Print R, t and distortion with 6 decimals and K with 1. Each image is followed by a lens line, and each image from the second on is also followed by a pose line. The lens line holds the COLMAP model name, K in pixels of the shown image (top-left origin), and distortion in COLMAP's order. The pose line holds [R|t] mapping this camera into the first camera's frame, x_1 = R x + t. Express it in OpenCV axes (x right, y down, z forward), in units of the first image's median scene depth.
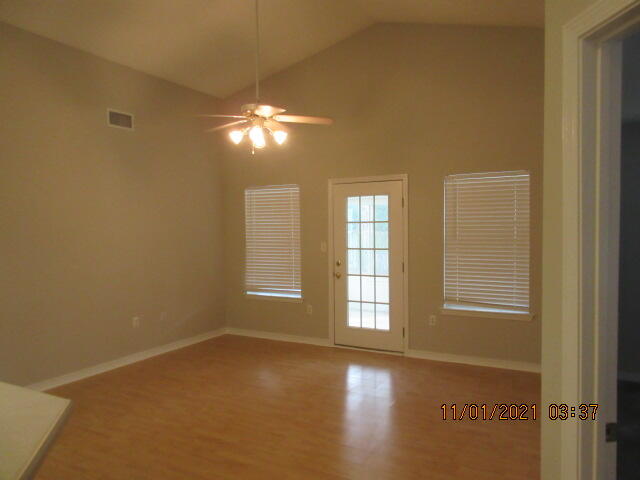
lens RADIAL K [[477.4, 0, 321.6], [0, 477.4, 240.7], [0, 0, 1]] dist [0.003977, 0.000982]
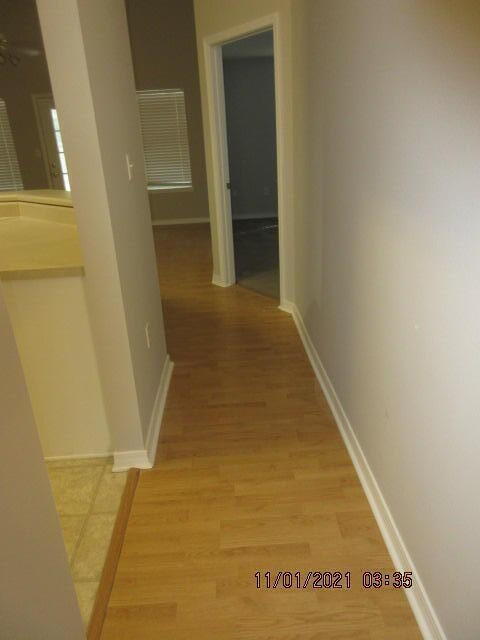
lens RADIAL K [[477.4, 0, 242.4], [0, 477.4, 320.0], [0, 0, 1]] dist [0.003977, 0.000982]
pose [[0.853582, -0.219052, 0.472668, -0.274288], [0.061666, 0.943409, 0.325848, 0.061086], [-0.517297, -0.248990, 0.818785, -0.508308]]
